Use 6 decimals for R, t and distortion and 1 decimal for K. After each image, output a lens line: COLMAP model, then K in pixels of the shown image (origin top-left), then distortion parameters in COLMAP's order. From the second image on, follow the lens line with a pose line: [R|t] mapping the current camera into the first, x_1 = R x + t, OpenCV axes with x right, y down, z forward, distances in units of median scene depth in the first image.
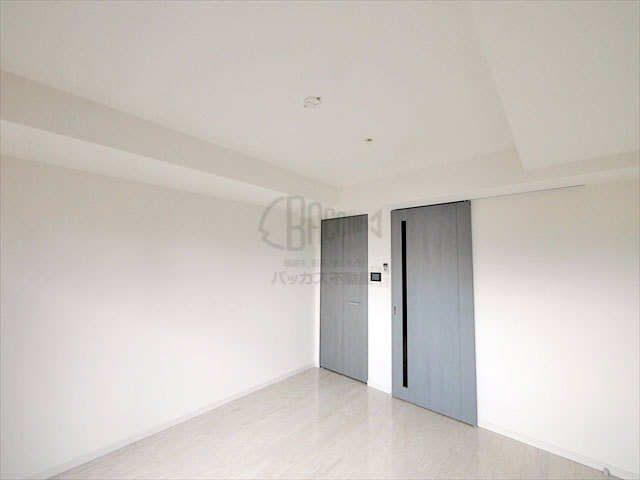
lens RADIAL K [[261.6, 0, 321.2], [0, 261.6, 239.6], [0, 0, 1]] dist [0.000377, -0.000115]
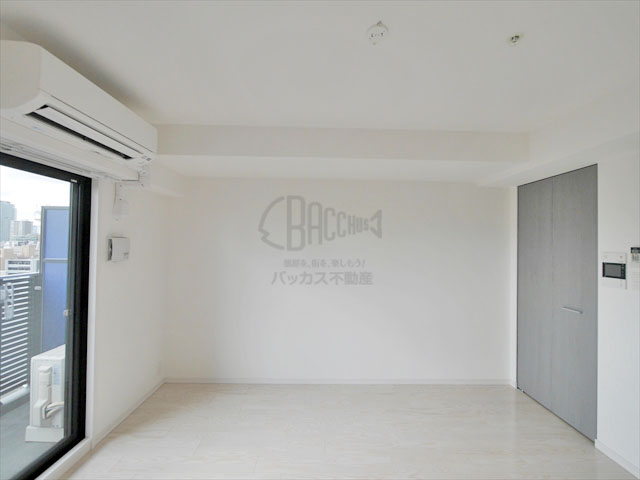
lens RADIAL K [[261.6, 0, 319.7], [0, 261.6, 240.8], [0, 0, 1]] dist [0.000377, -0.000115]
pose [[0.684699, -0.012751, -0.728715, 0.178515], [0.057265, 0.997697, 0.036349, 0.018782], [0.726573, -0.066618, 0.683852, 0.140391]]
